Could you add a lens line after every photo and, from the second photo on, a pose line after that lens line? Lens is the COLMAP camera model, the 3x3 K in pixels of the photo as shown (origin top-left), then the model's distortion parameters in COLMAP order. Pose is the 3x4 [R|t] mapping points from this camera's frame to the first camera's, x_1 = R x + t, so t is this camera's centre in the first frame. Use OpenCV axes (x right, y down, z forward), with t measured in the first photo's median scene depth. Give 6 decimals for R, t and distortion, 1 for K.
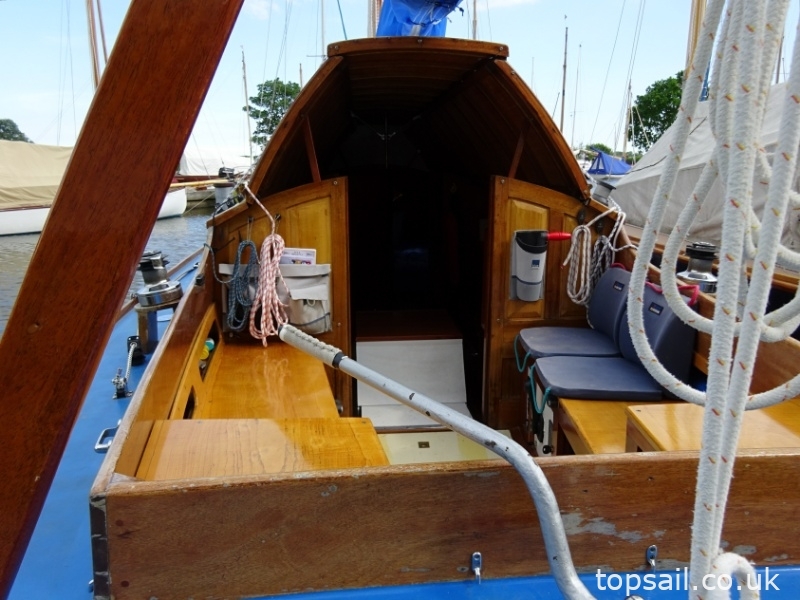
lens RADIAL K [[605.8, 0, 409.2], [0, 605.8, 317.0], [0, 0, 1]] dist [-0.022735, 0.001378]
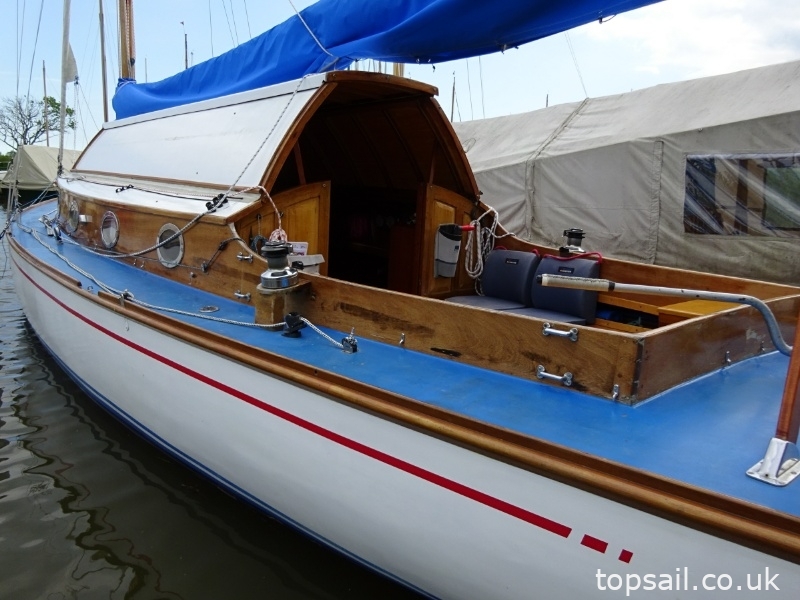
lens RADIAL K [[659.5, 0, 390.6], [0, 659.5, 316.5], [0, 0, 1]] dist [-0.018212, 0.027575]
pose [[0.818000, -0.088503, 0.568369, -0.753913], [0.104108, 0.994553, 0.005032, 0.039353], [-0.565718, 0.055055, 0.822759, -0.118215]]
